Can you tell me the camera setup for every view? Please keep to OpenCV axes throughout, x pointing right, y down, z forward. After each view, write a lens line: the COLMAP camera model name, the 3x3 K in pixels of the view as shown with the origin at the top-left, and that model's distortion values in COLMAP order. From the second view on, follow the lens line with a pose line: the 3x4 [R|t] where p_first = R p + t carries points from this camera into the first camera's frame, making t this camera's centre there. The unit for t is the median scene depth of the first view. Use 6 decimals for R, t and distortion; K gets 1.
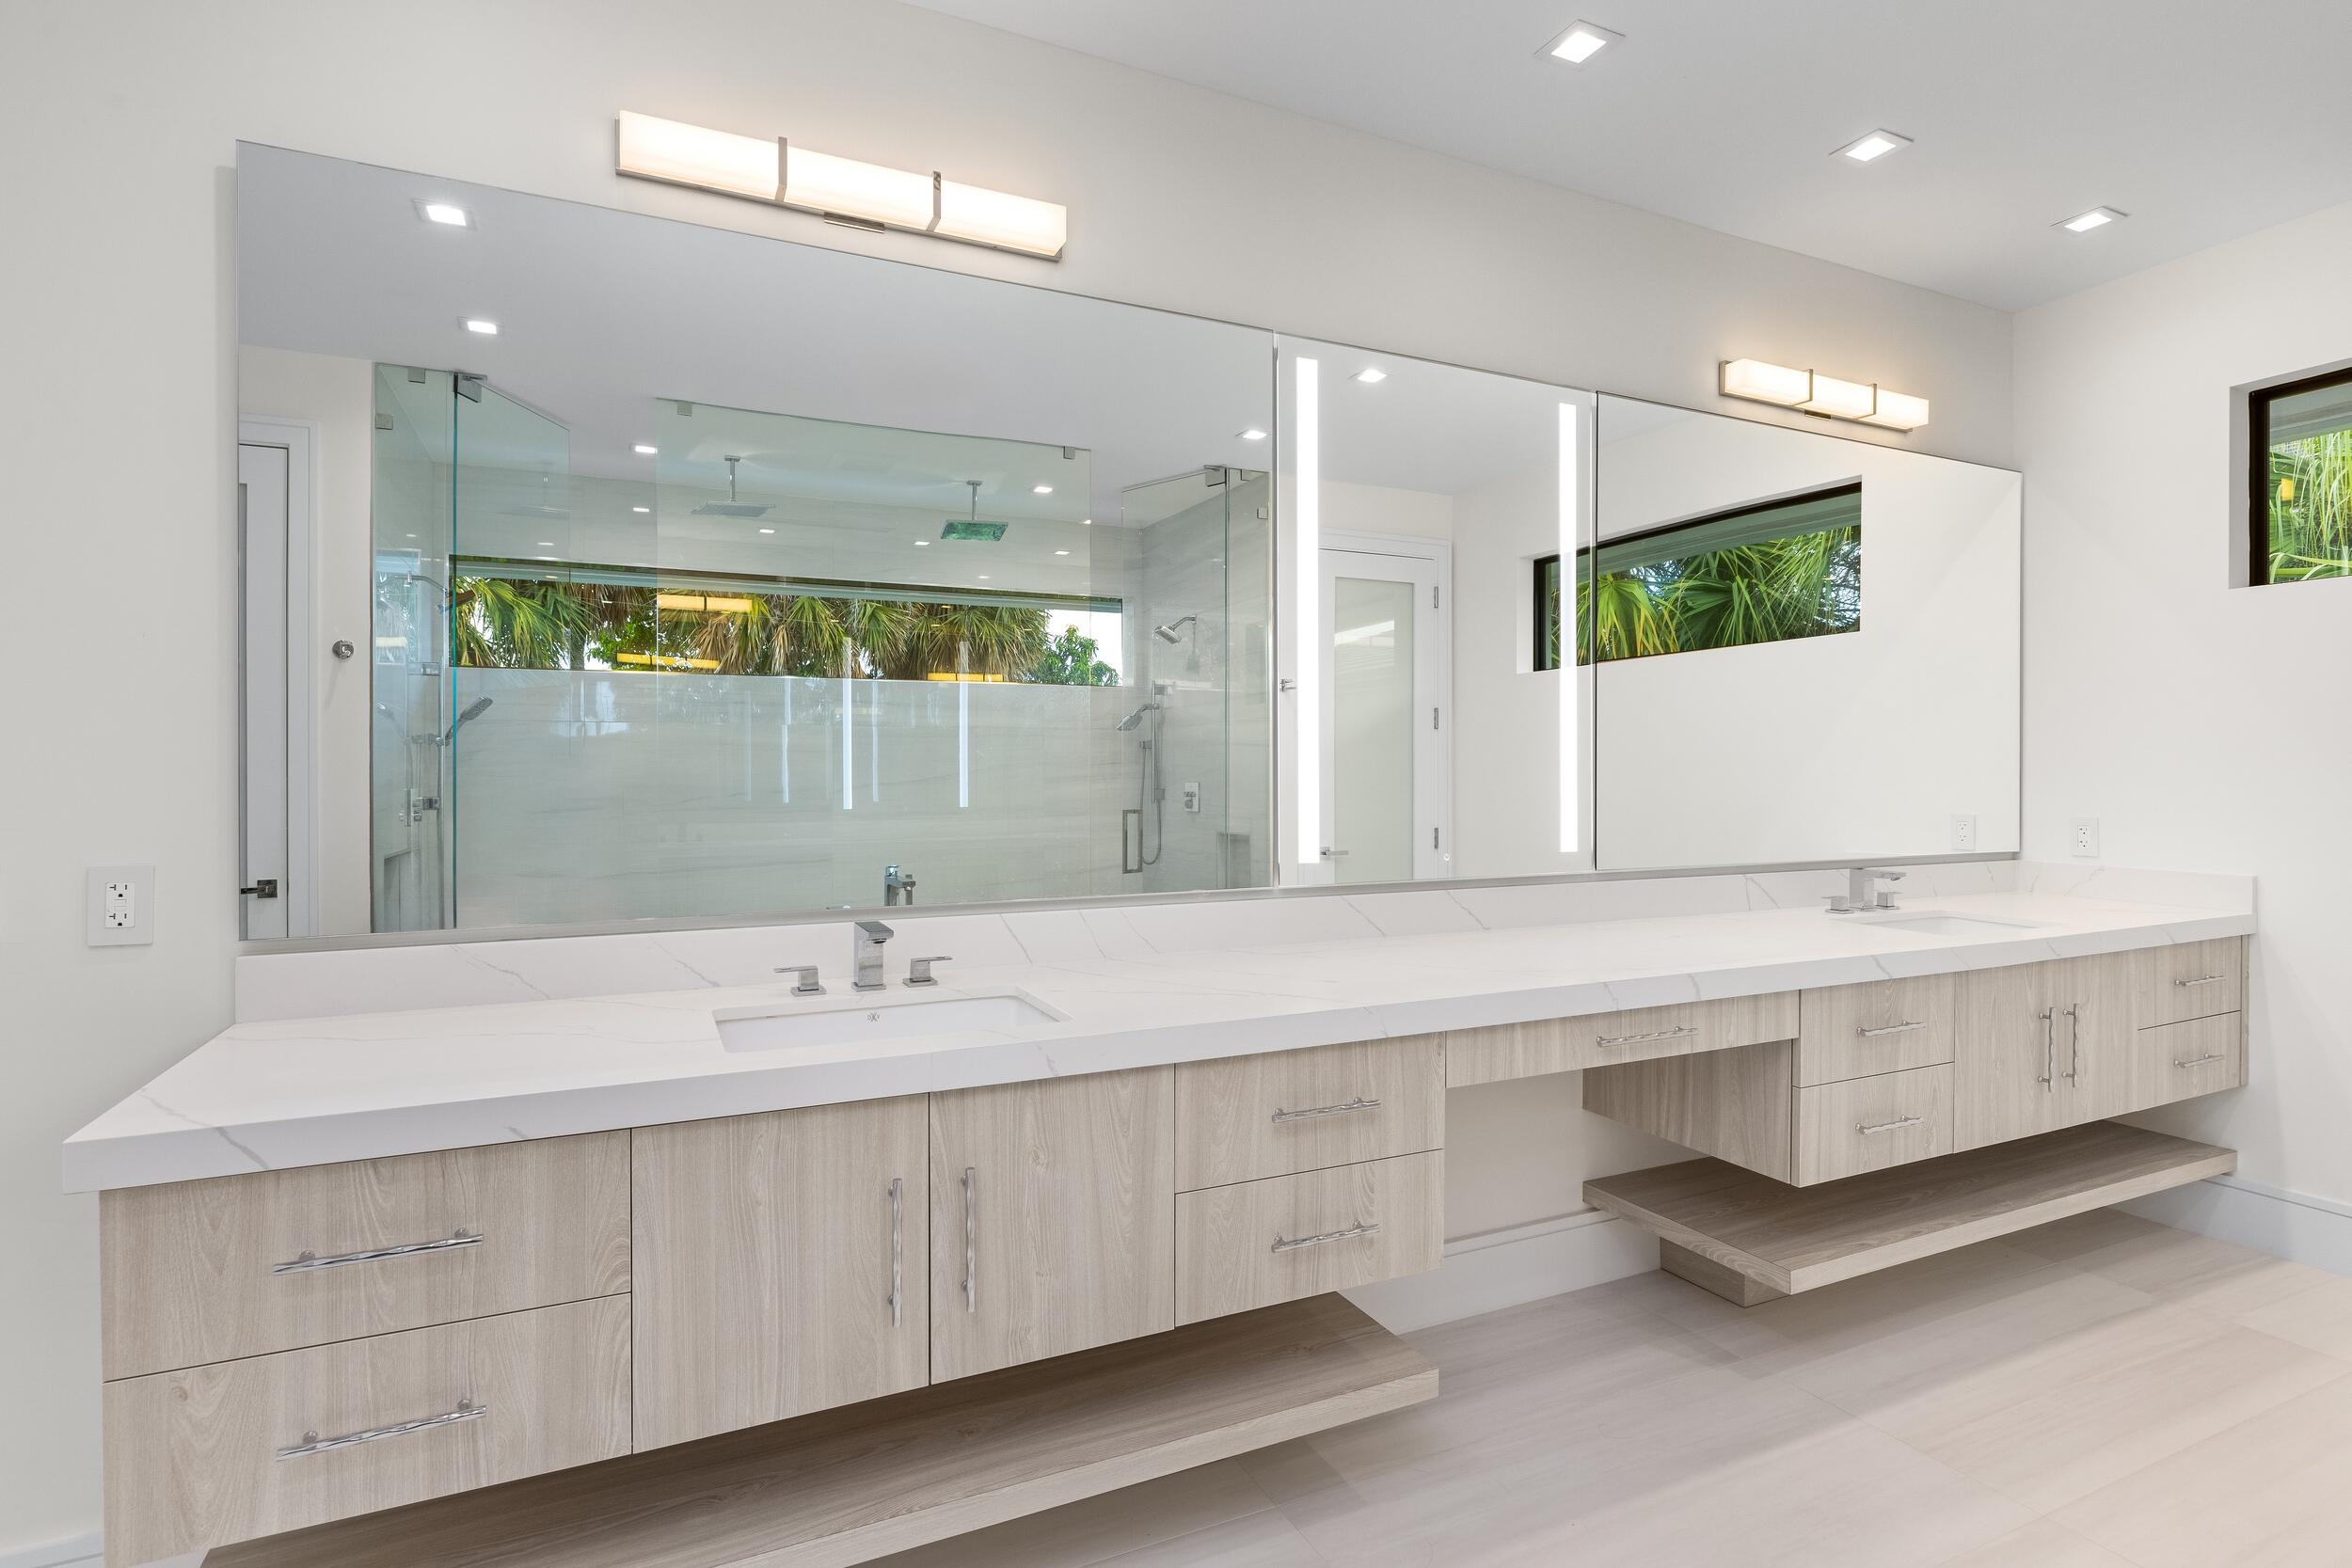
lens RADIAL K [[1169.0, 0, 1176.1], [0, 1169.0, 778.3], [0, 0, 1]] dist [-0.000988, 0.000186]
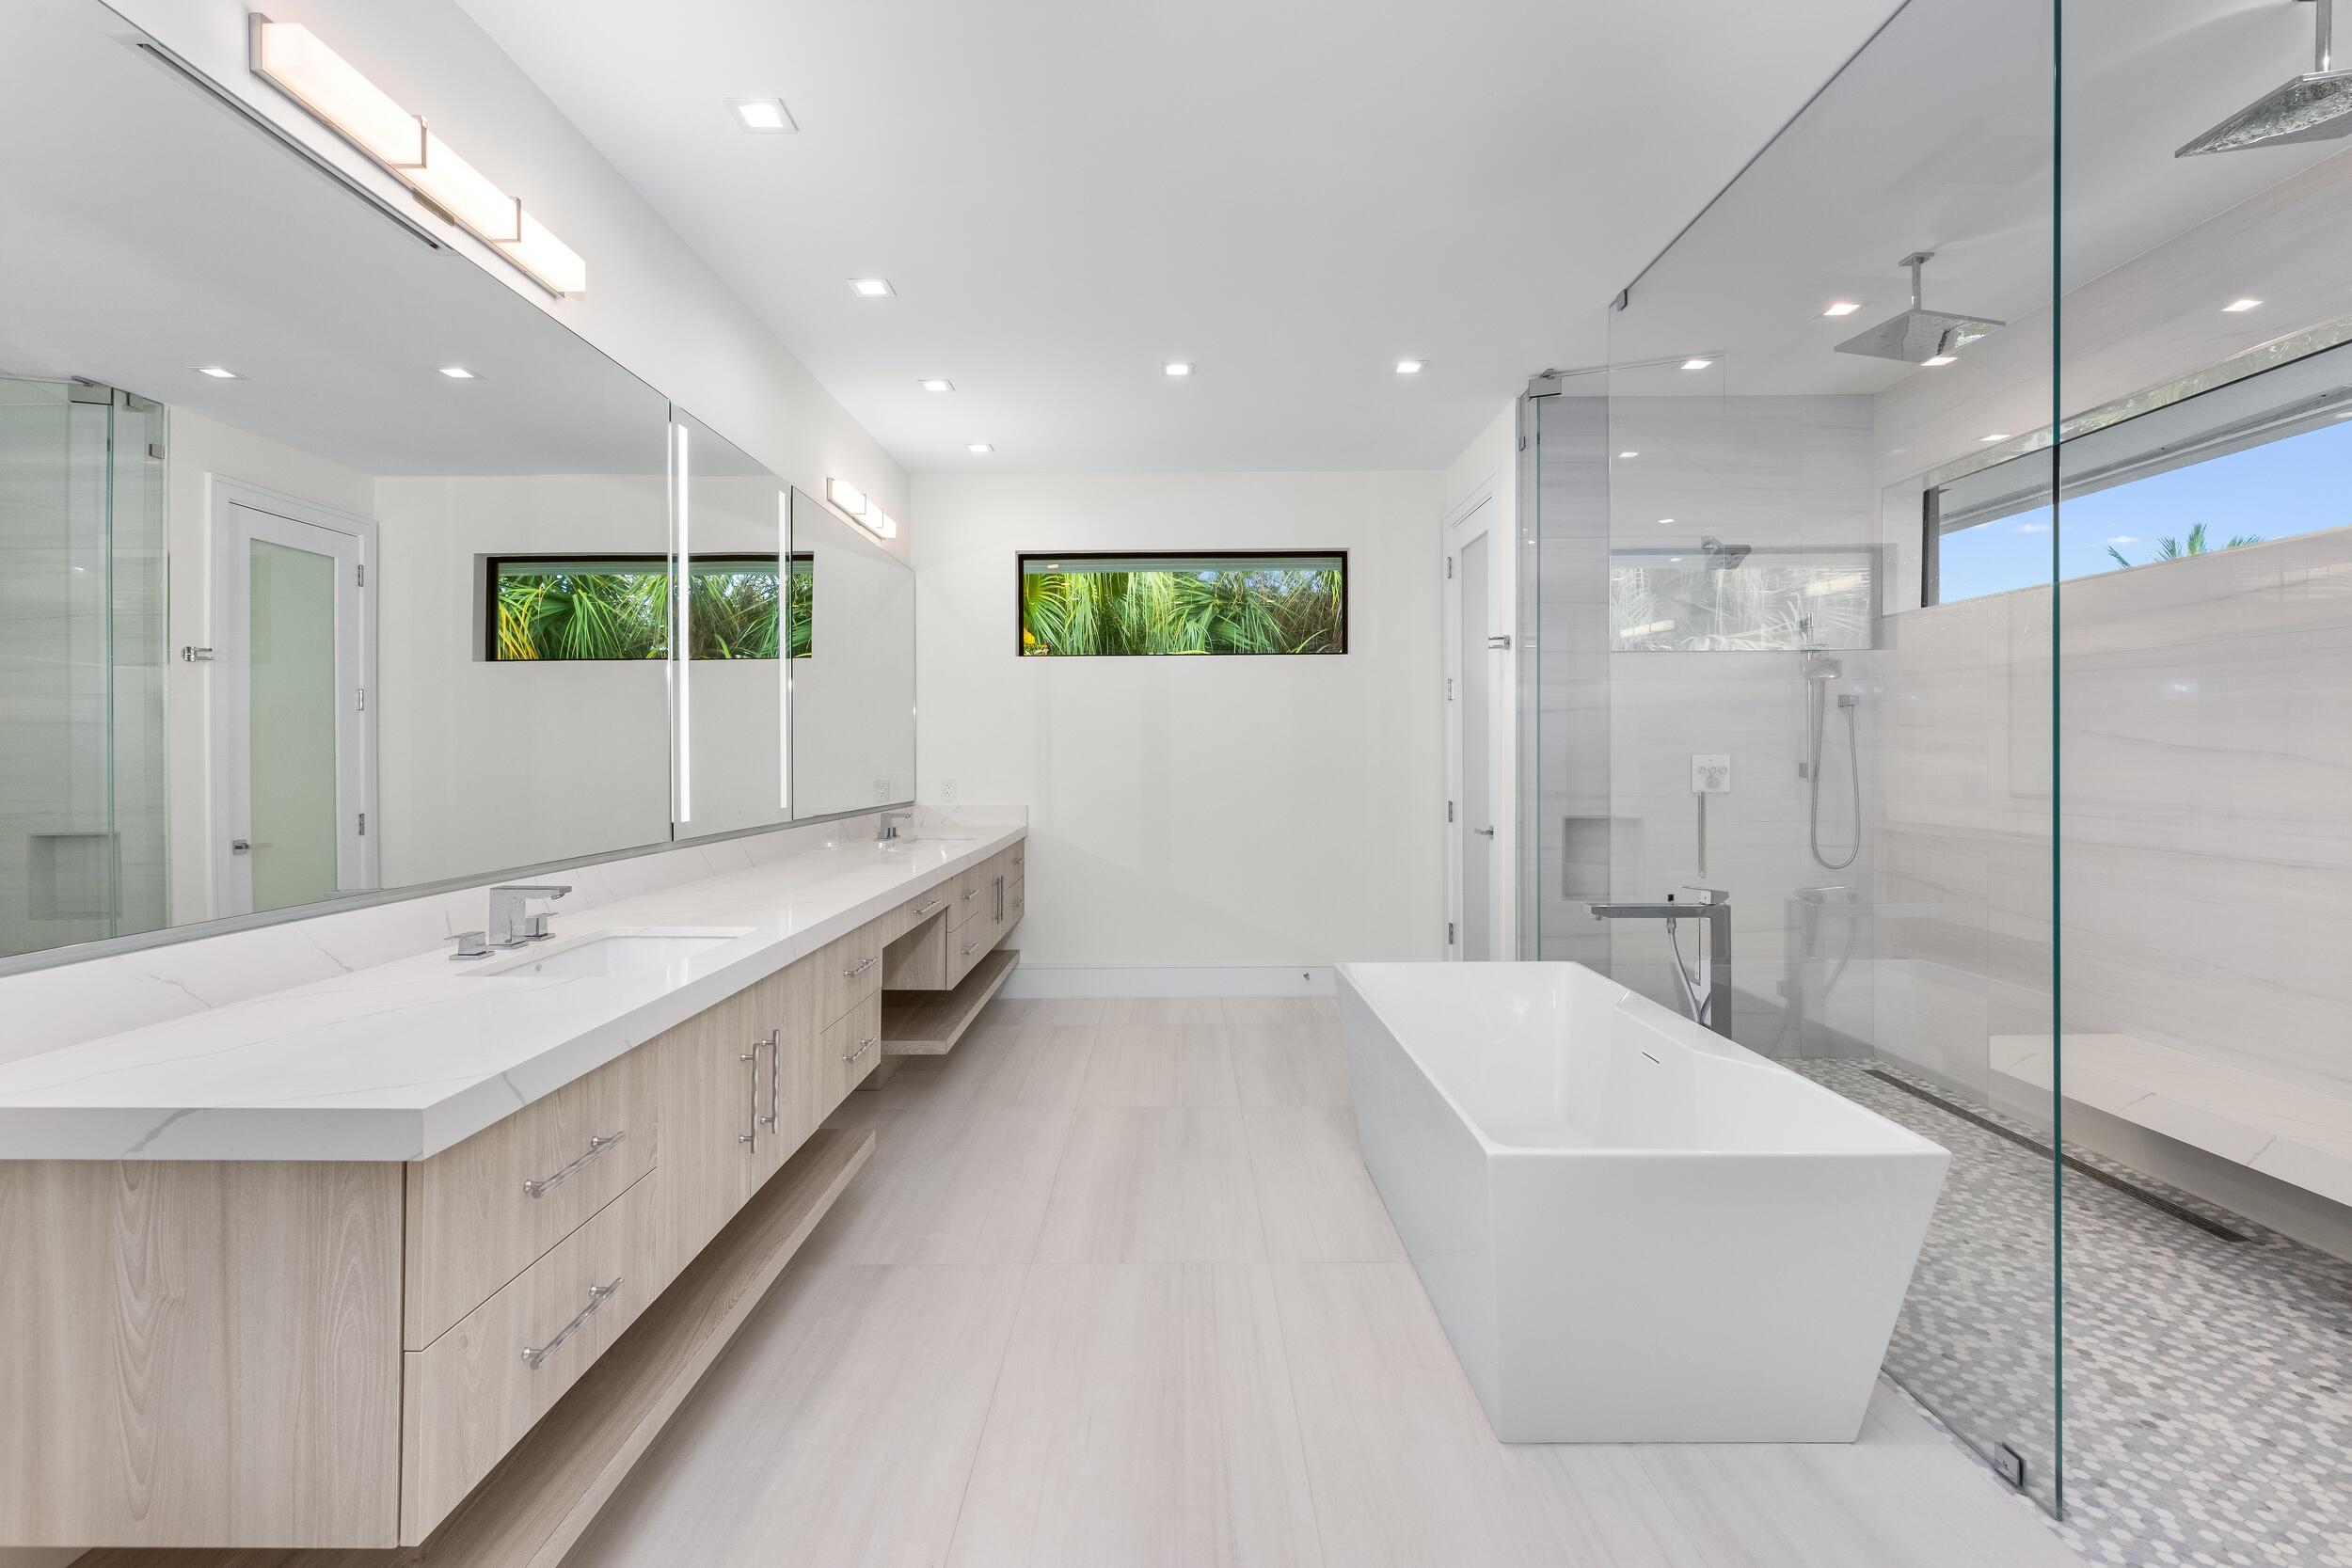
lens RADIAL K [[1065.8, 0, 1166.7], [0, 1065.8, 764.4], [0, 0, 1]] dist [0.002725, 0.001101]
pose [[0.441821, -0.010075, 0.897047, -0.707756], [0.011182, 0.999921, 0.005722, 0.009202], [-0.897033, 0.007503, 0.441899, 0.011377]]
